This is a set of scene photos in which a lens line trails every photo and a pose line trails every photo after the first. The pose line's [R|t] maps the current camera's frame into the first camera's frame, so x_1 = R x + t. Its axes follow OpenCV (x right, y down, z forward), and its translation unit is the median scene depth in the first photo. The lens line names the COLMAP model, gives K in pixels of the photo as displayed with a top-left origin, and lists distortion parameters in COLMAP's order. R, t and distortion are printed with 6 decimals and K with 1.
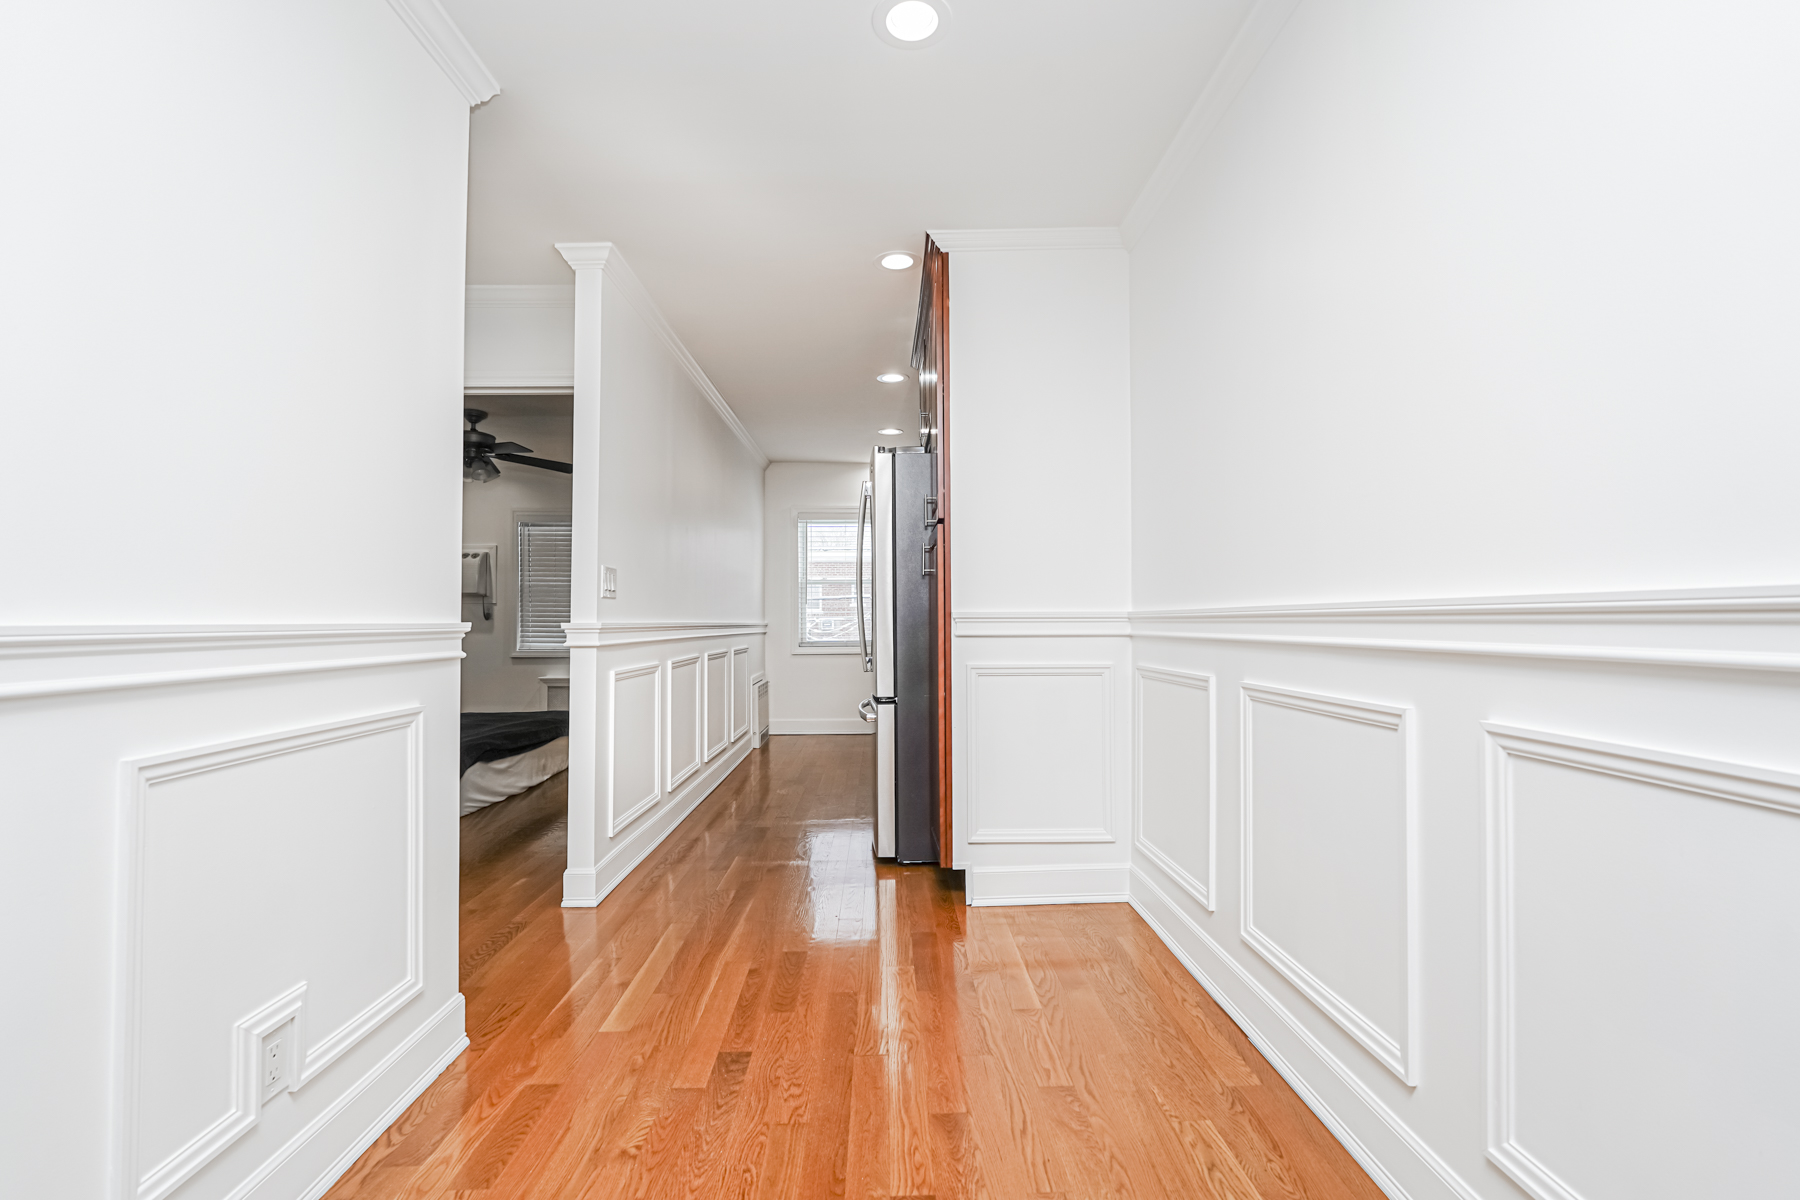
lens RADIAL K [[851.6, 0, 900.0], [0, 851.6, 600.0], [0, 0, 1]] dist [-0.004923, 0.000237]
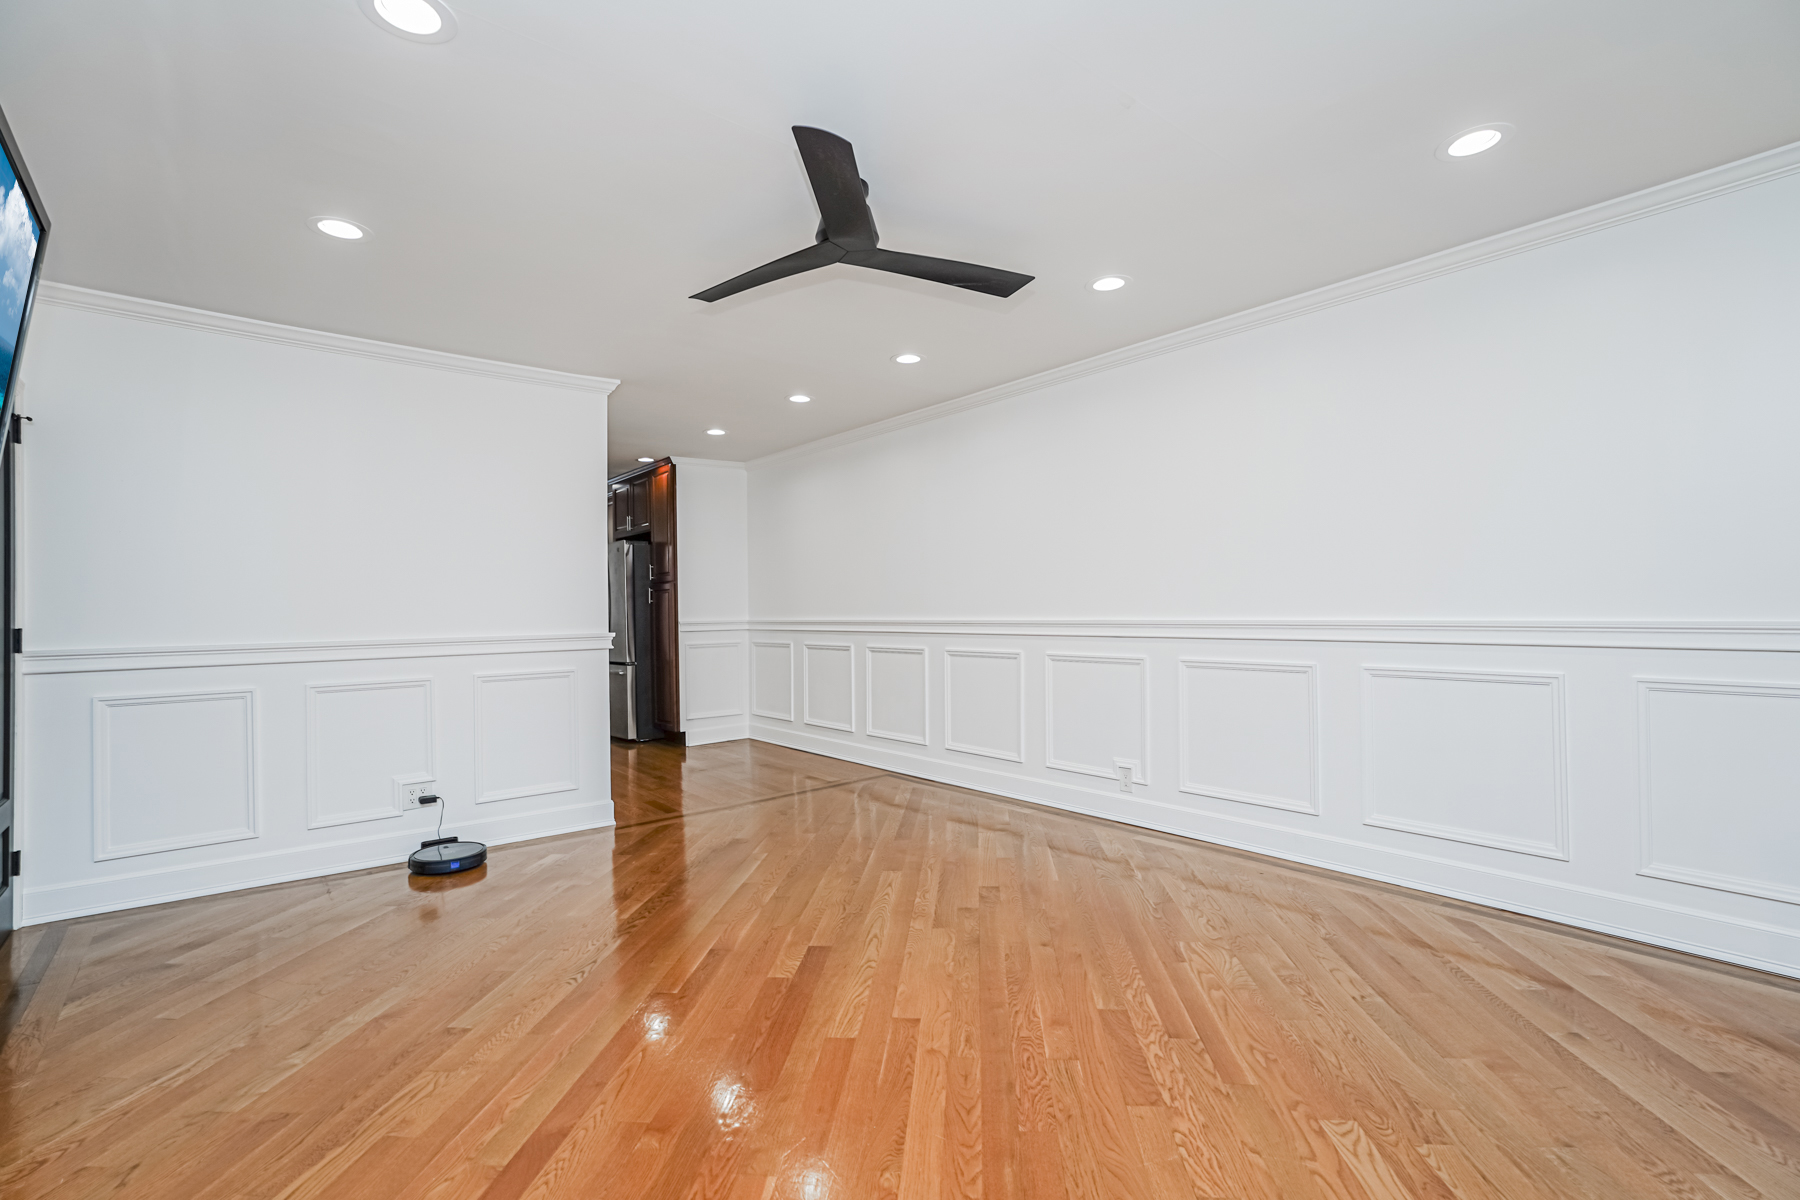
lens RADIAL K [[824.8, 0, 903.1], [0, 824.8, 602.2], [0, 0, 1]] dist [-0.018699, 0.011912]
pose [[0.792817, -0.002948, 0.609453, -0.816477], [-0.001548, 0.999975, 0.006851, -0.053016], [-0.609458, -0.006375, 0.792792, -1.140982]]
